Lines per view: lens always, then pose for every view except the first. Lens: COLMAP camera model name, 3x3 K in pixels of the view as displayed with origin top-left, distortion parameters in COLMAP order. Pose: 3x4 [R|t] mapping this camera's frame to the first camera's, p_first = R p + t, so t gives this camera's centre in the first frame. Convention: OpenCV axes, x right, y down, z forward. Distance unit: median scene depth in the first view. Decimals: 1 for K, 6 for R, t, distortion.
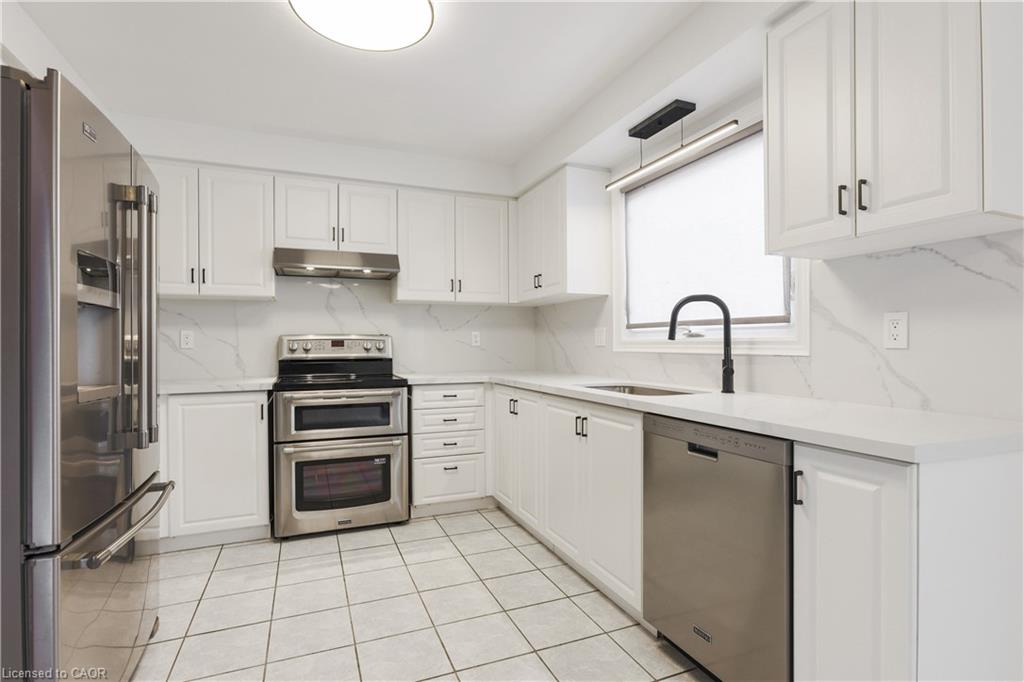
lens RADIAL K [[497.7, 0, 512.0], [0, 497.7, 341.0], [0, 0, 1]] dist [-0.042204, 0.000061]
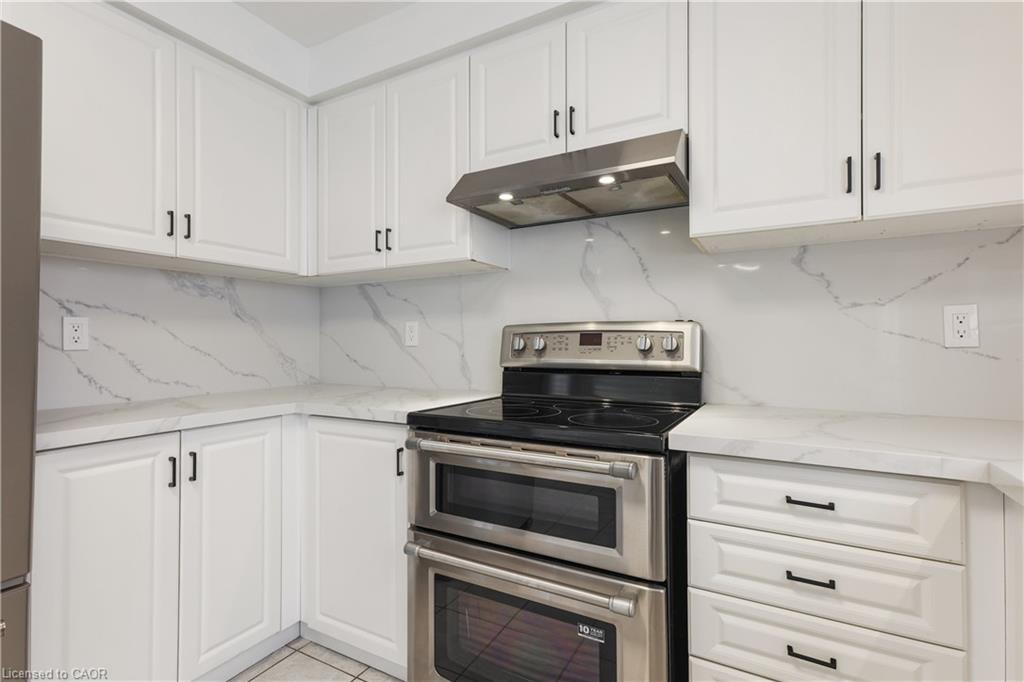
lens RADIAL K [[488.7, 0, 512.6], [0, 488.7, 335.7], [0, 0, 1]] dist [0.019293, -0.000014]
pose [[0.620248, -0.005792, -0.784385, 0.006669], [0.003864, 0.999983, -0.004329, 0.003392], [0.784397, -0.000346, 0.620260, 0.653472]]
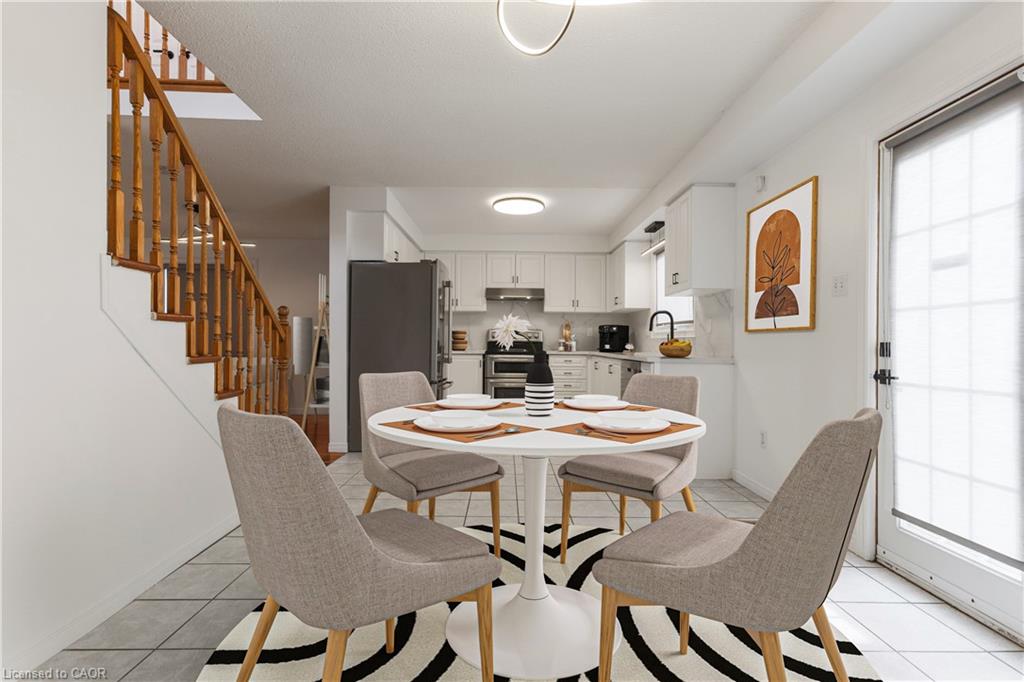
lens RADIAL K [[497.7, 0, 512.0], [0, 497.7, 341.0], [0, 0, 1]] dist [-0.042204, 0.000061]
pose [[0.928049, 0.012968, -0.372232, 0.397274], [-0.012718, 0.999914, 0.003127, 0.029408], [0.372241, 0.001832, 0.928134, -0.894667]]
